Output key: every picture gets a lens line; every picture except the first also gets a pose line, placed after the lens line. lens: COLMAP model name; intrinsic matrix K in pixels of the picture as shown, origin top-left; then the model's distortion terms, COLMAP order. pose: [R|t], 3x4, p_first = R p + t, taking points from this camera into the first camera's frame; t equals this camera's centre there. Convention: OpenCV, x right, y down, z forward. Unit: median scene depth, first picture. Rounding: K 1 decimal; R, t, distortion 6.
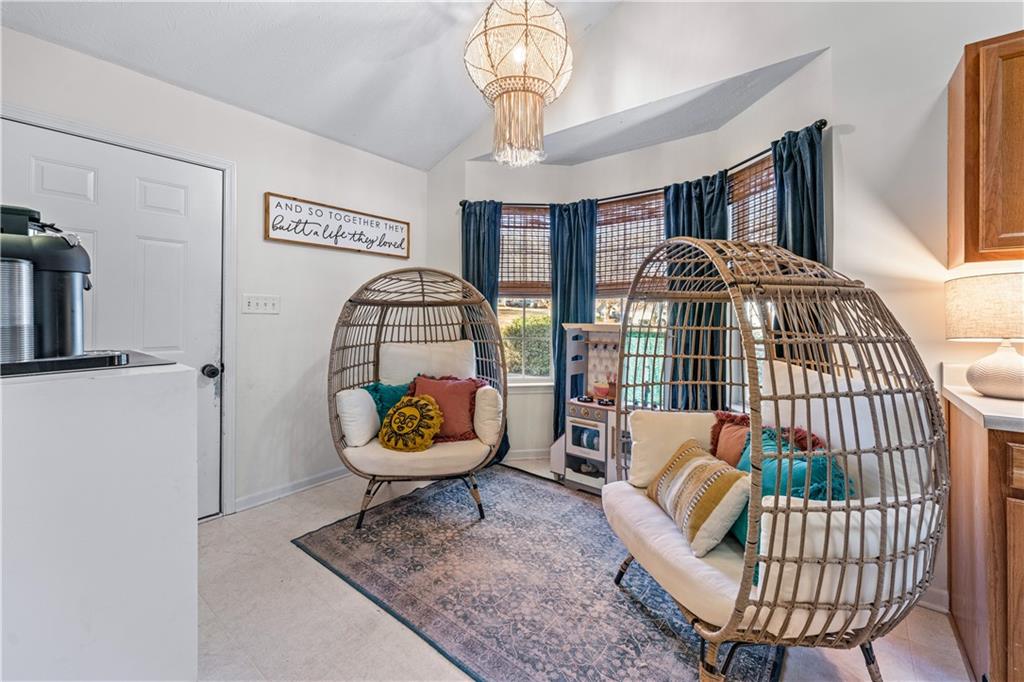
lens RADIAL K [[412.1, 0, 501.0], [0, 412.1, 309.7], [0, 0, 1]] dist [0.001091, -0.000665]
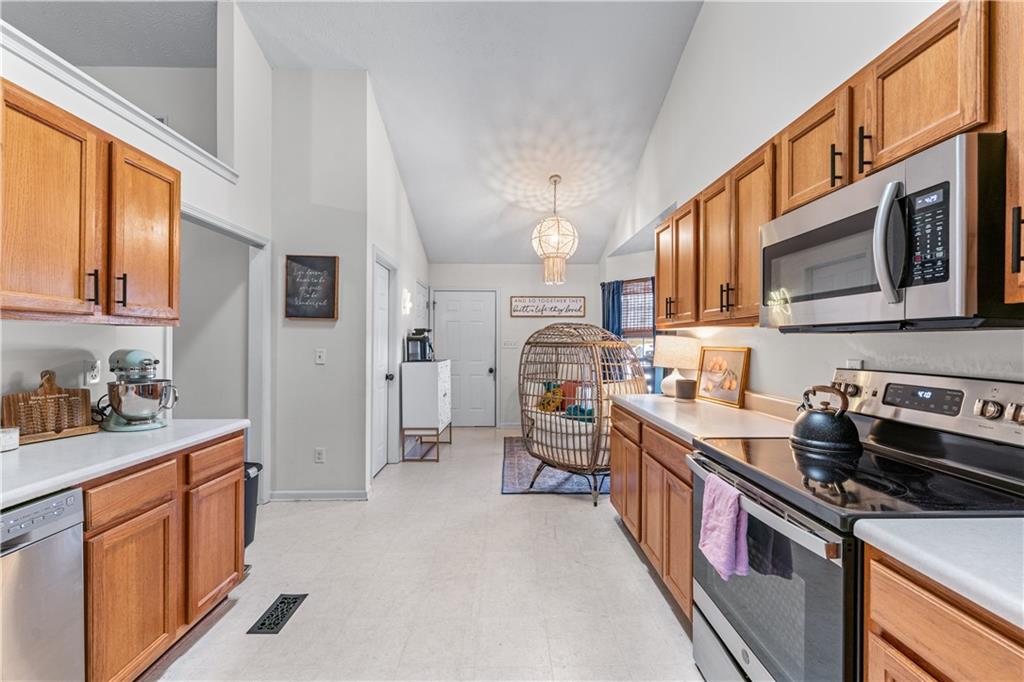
lens RADIAL K [[412.1, 0, 510.6], [0, 412.1, 340.0], [0, 0, 1]] dist [0.001091, -0.000665]
pose [[0.627913, -0.007699, -0.778245, 1.073559], [0.013965, 0.999902, 0.001375, -0.034226], [0.778158, -0.011732, 0.627959, -0.409871]]
